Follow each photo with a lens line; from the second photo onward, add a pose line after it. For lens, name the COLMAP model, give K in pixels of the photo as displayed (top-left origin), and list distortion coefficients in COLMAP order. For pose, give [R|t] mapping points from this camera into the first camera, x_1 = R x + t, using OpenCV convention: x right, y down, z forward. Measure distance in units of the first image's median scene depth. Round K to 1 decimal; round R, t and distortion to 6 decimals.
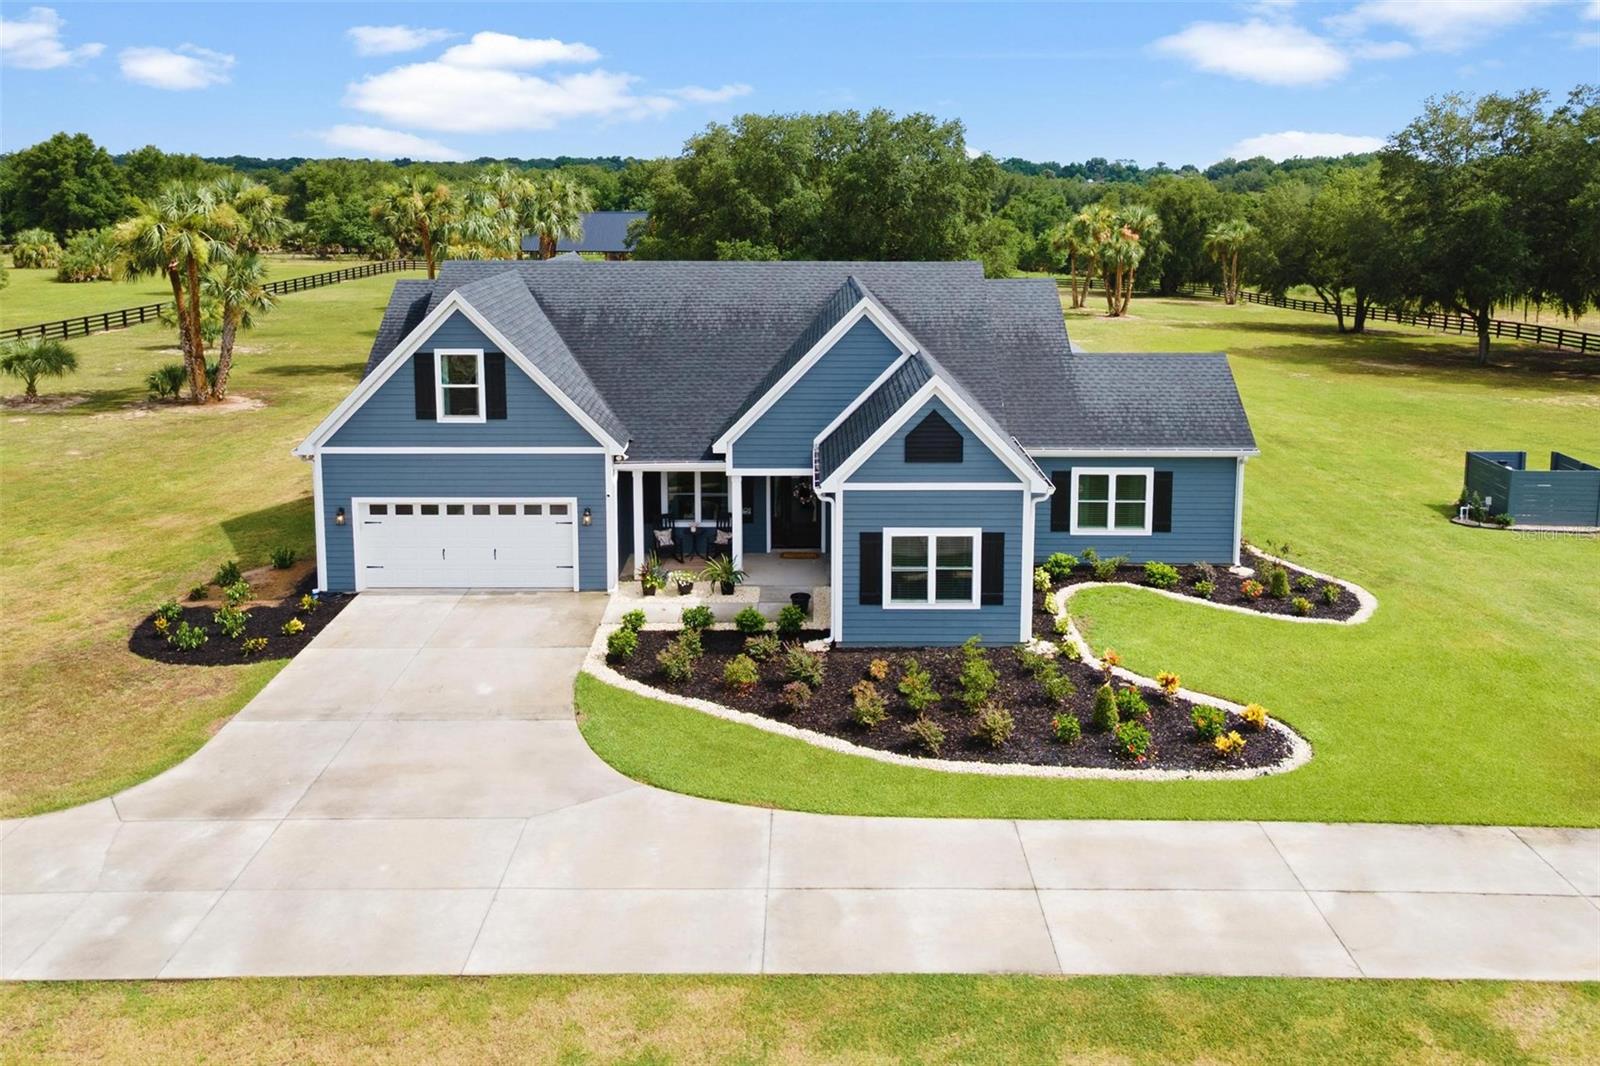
lens RADIAL K [[1260.2, 0, 805.8], [0, 1260.2, 373.8], [0, 0, 1]] dist [0.031517, 0.011694]
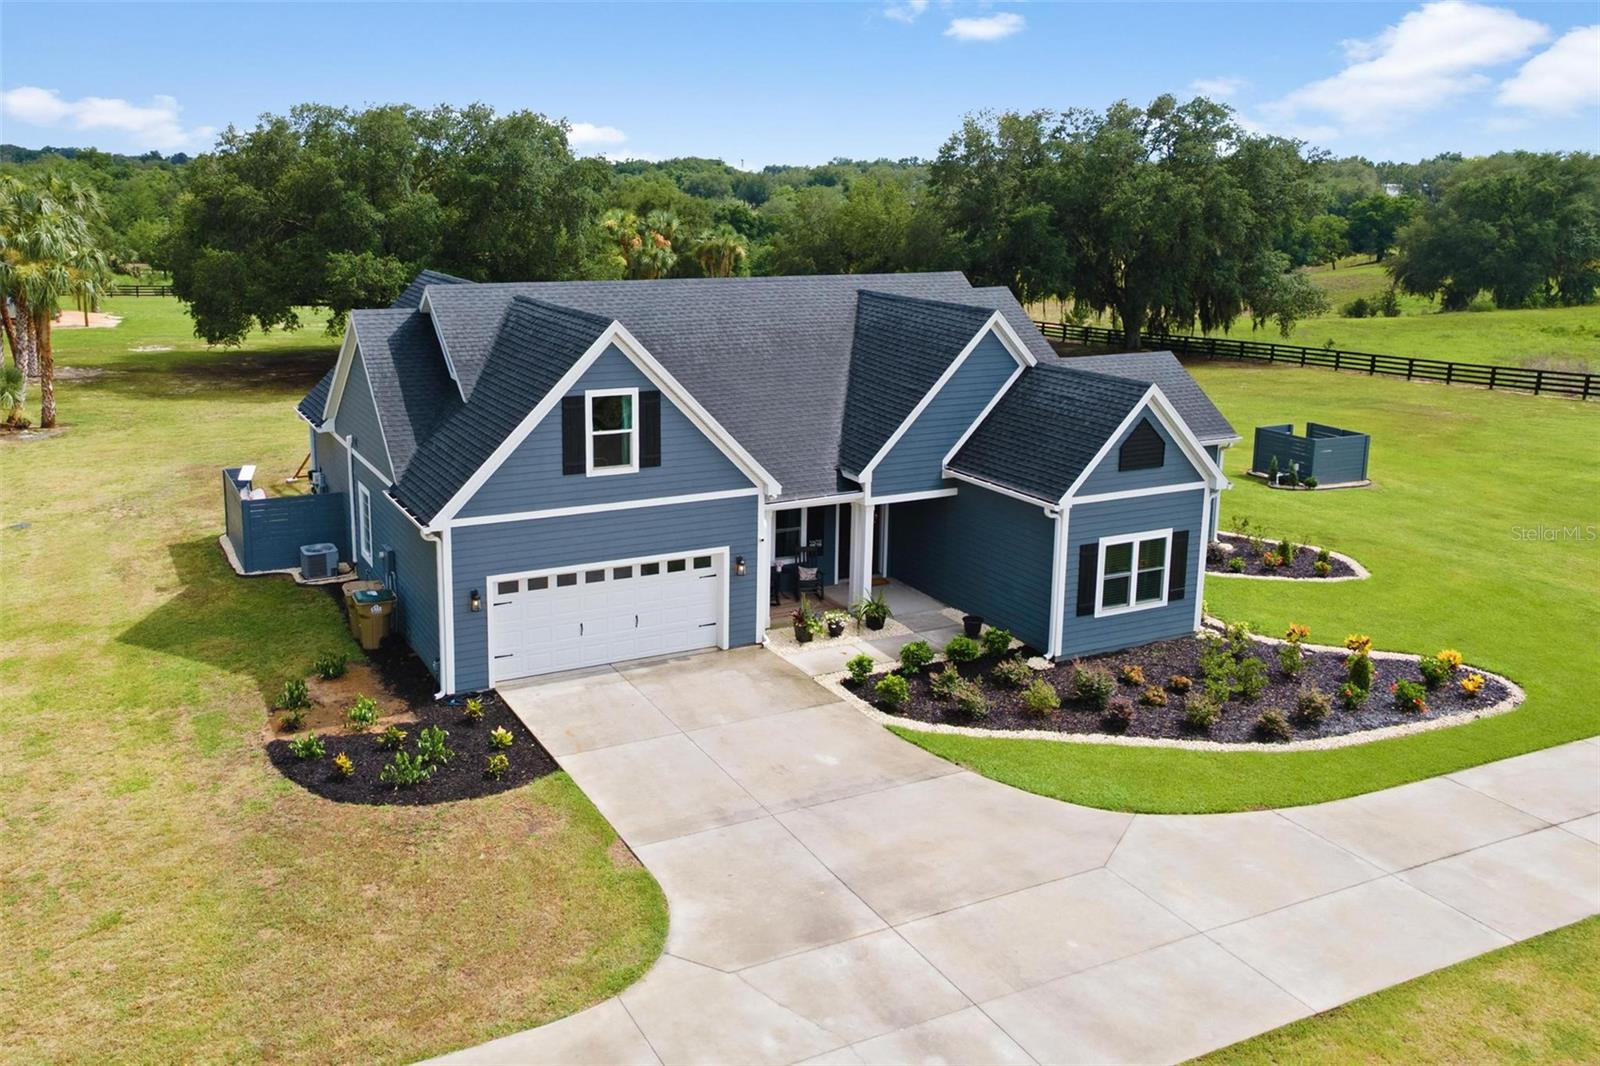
lens RADIAL K [[1331.0, 0, 733.1], [0, 1331.0, 453.2], [0, 0, 1]] dist [0.030821, 0.000071]
pose [[0.892715, -0.081386, 0.443211, -0.600955], [0.059337, 0.996222, 0.063418, -0.028245], [-0.446698, -0.030315, 0.894171, 0.155803]]
